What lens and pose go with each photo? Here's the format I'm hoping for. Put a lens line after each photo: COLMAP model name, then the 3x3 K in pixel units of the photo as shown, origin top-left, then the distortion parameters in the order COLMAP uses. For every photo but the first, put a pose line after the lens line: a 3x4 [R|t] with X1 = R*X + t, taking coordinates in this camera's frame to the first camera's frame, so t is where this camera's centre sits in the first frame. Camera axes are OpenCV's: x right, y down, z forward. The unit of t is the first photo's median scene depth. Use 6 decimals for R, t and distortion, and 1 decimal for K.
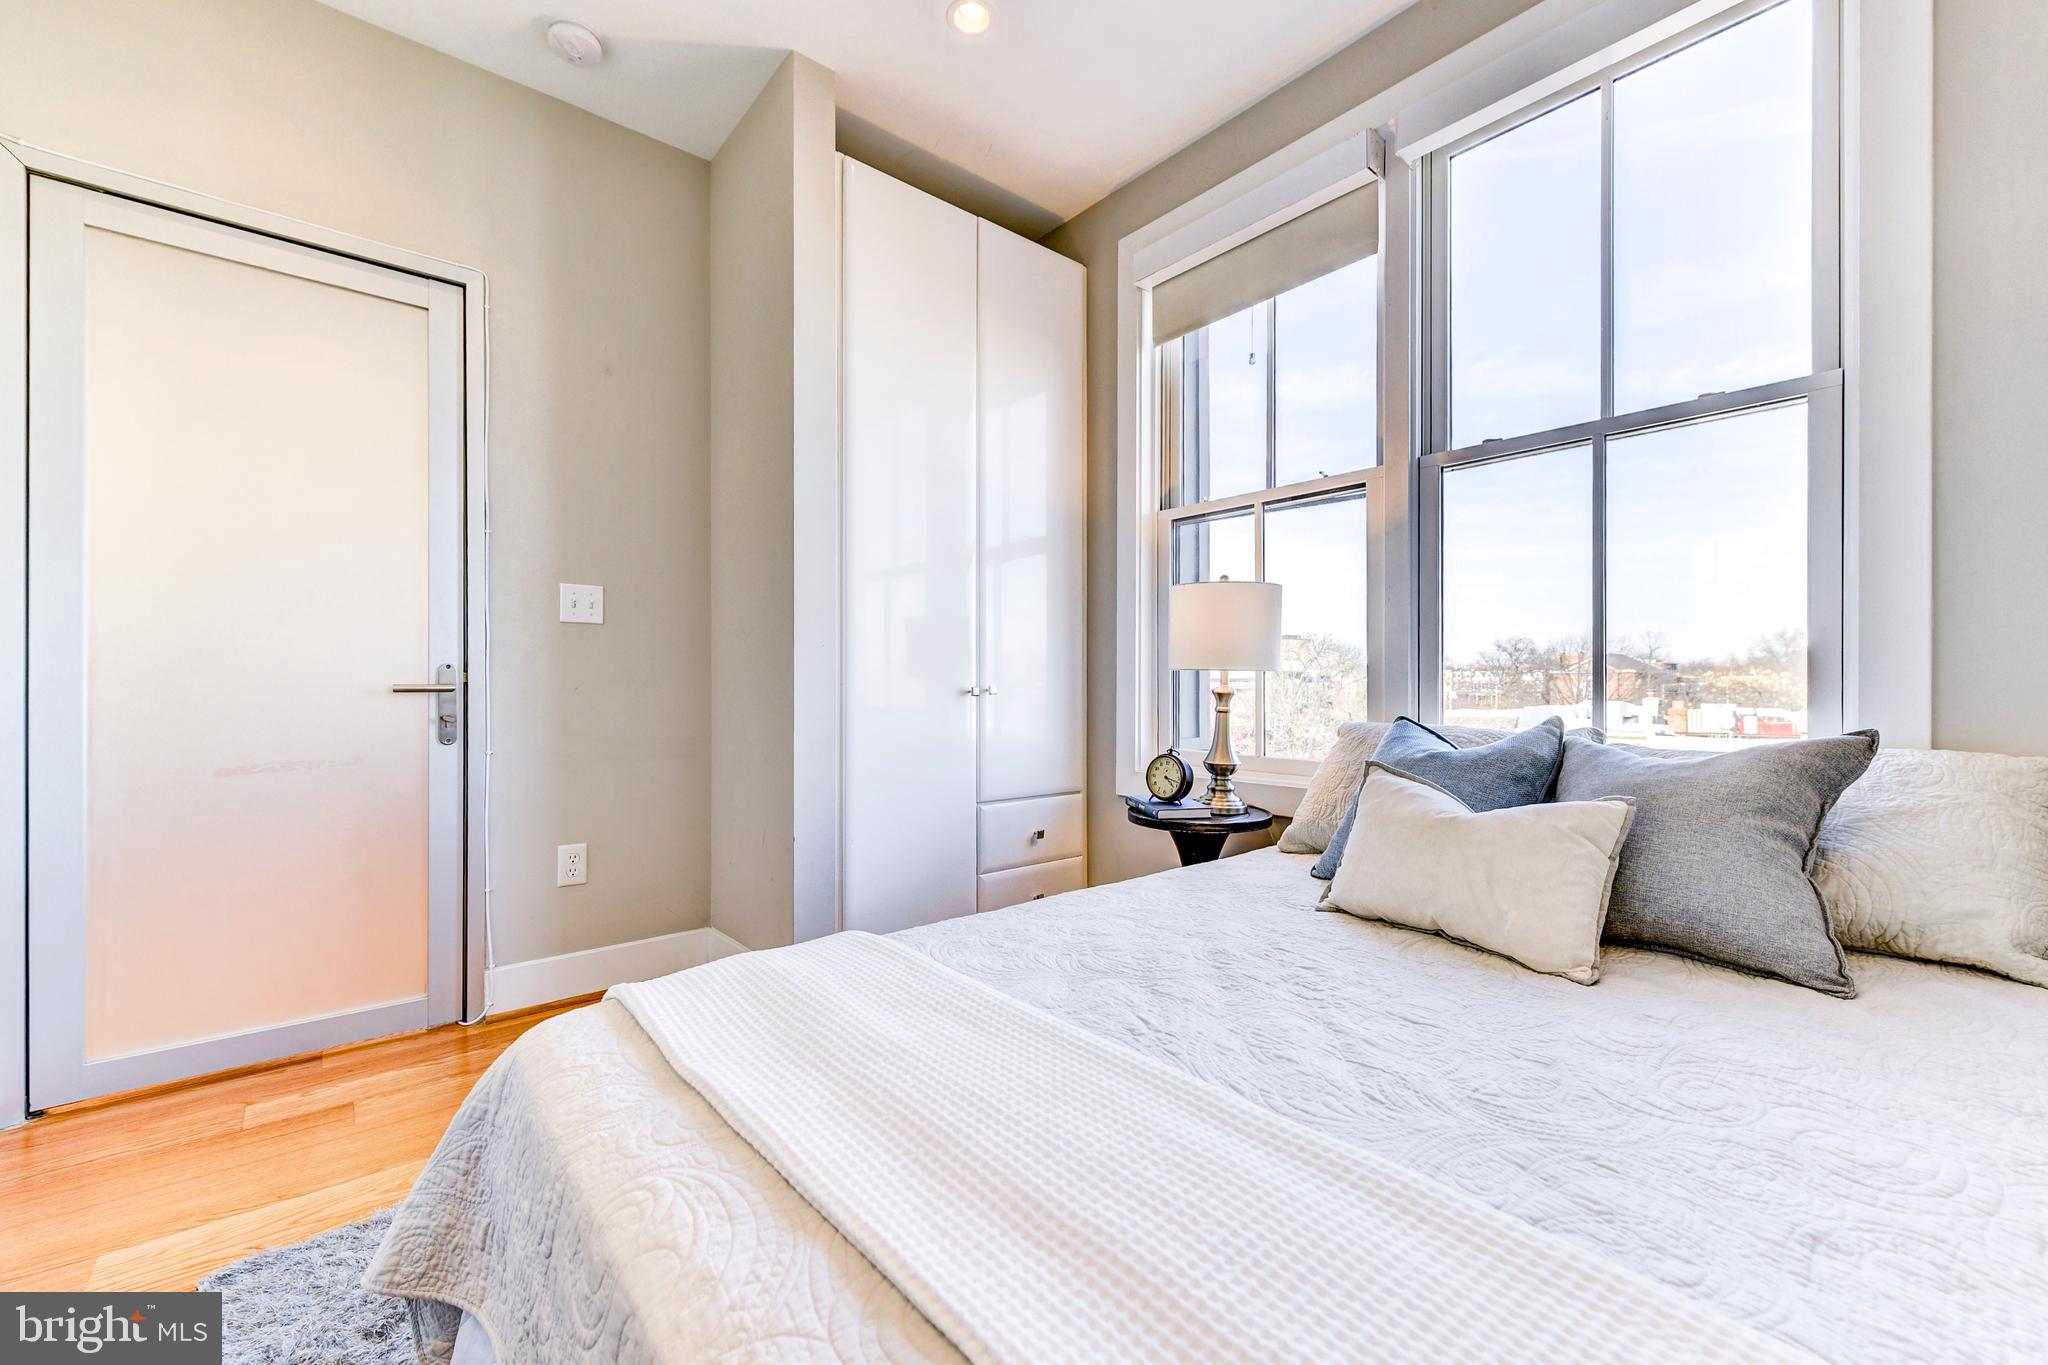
lens RADIAL K [[834.0, 0, 1024.0], [0, 834.0, 682.5], [0, 0, 1]] dist [0.000432, -0.000040]
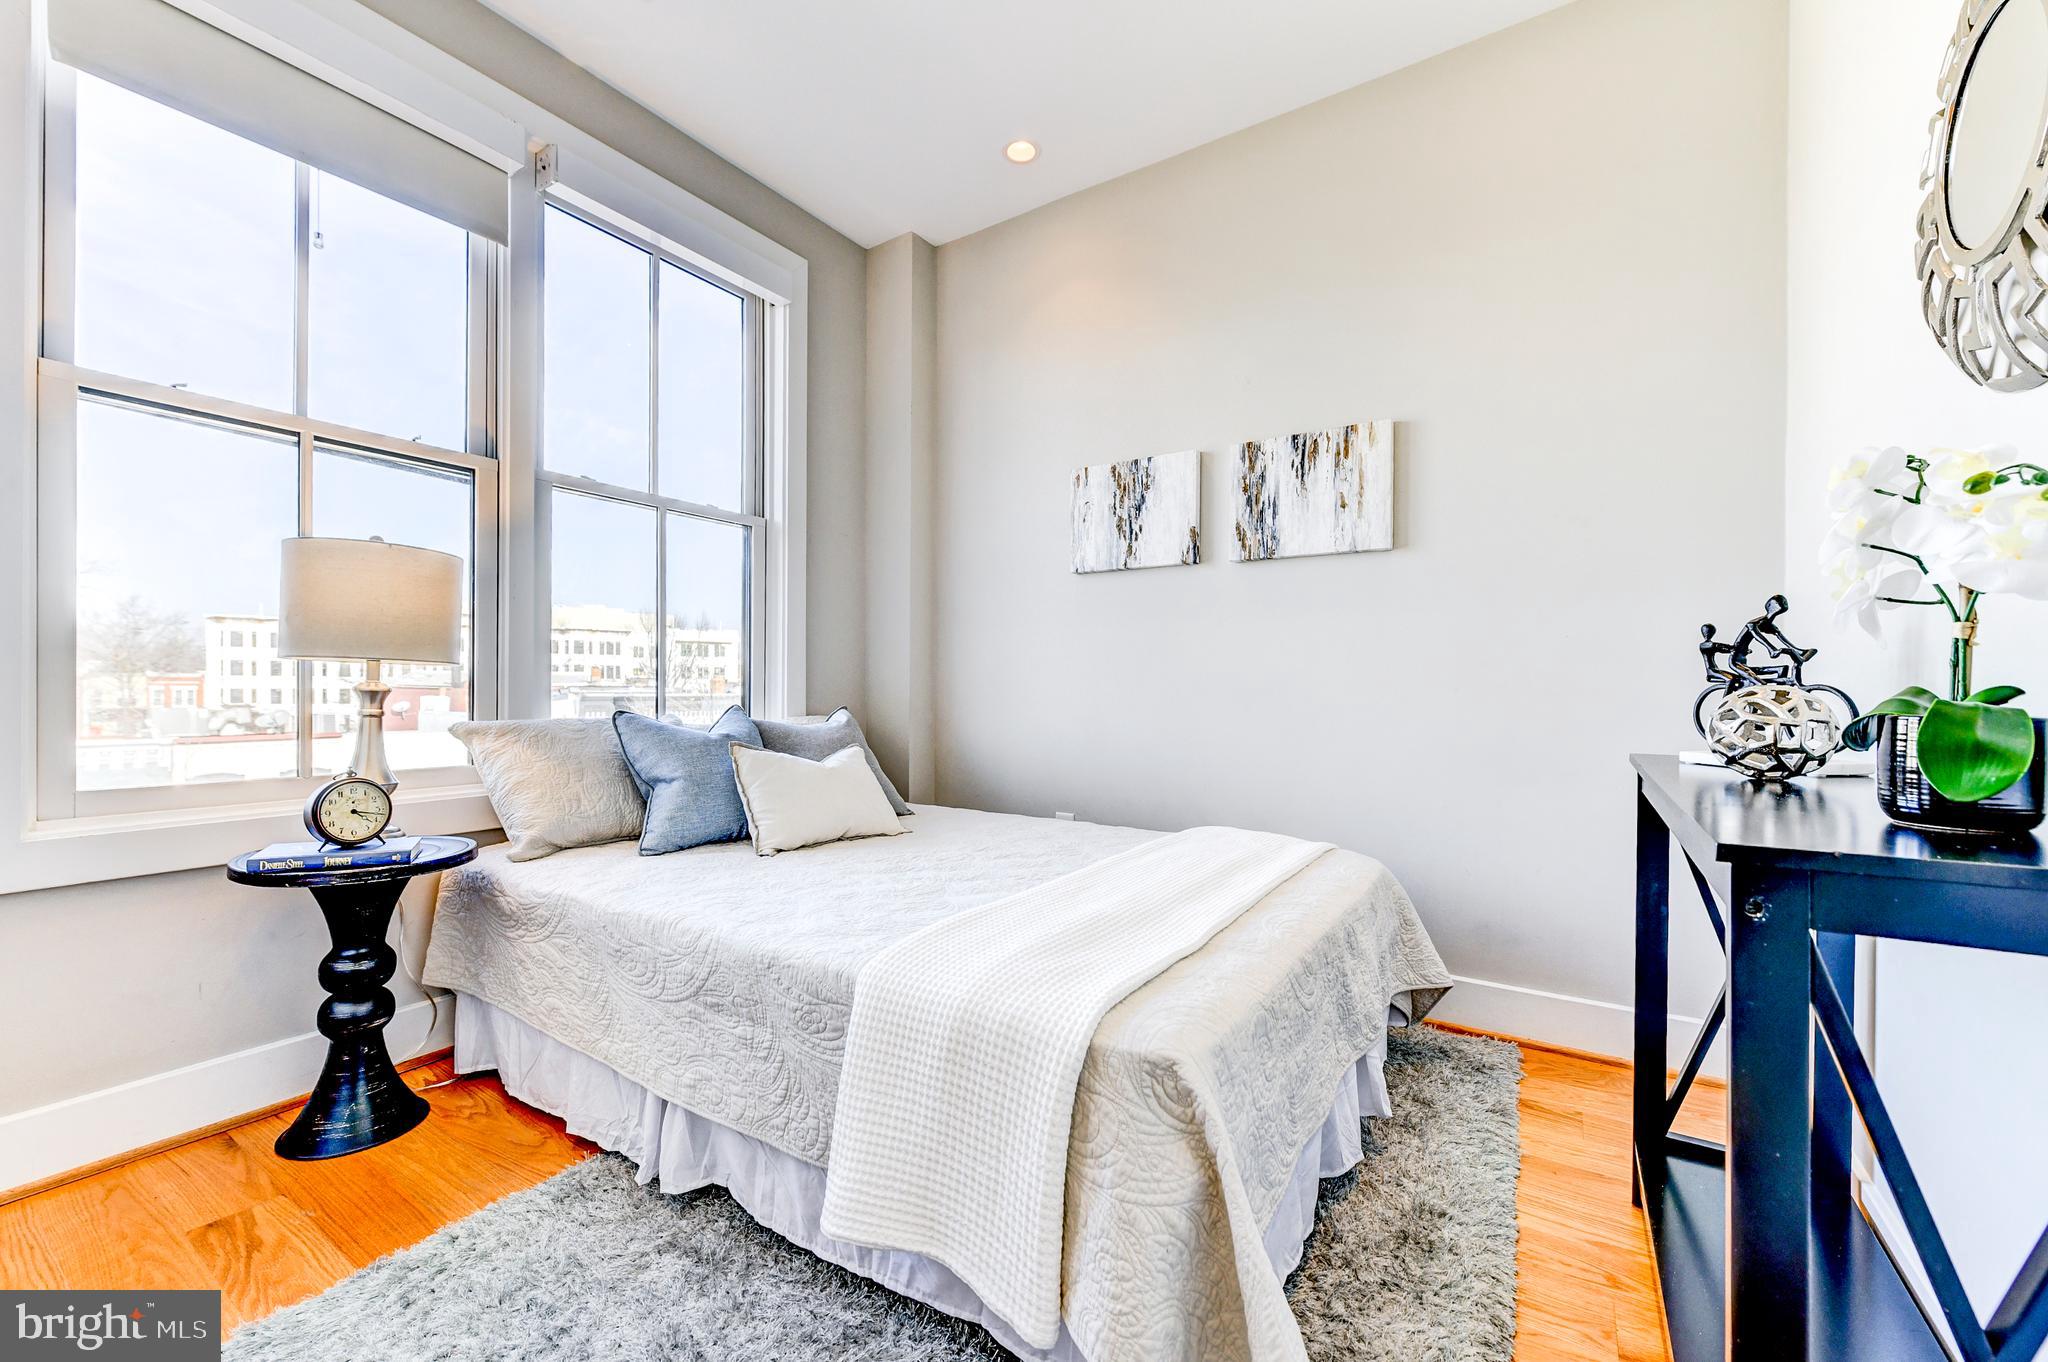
lens RADIAL K [[810.9, 0, 1024.0], [0, 810.9, 681.0], [0, 0, 1]] dist [-0.000214, -0.000207]
pose [[-0.285480, 0.009315, 0.958339, -0.645103], [-0.010109, 0.999868, -0.012730, 0.007110], [-0.958331, -0.013322, -0.285348, 0.646637]]
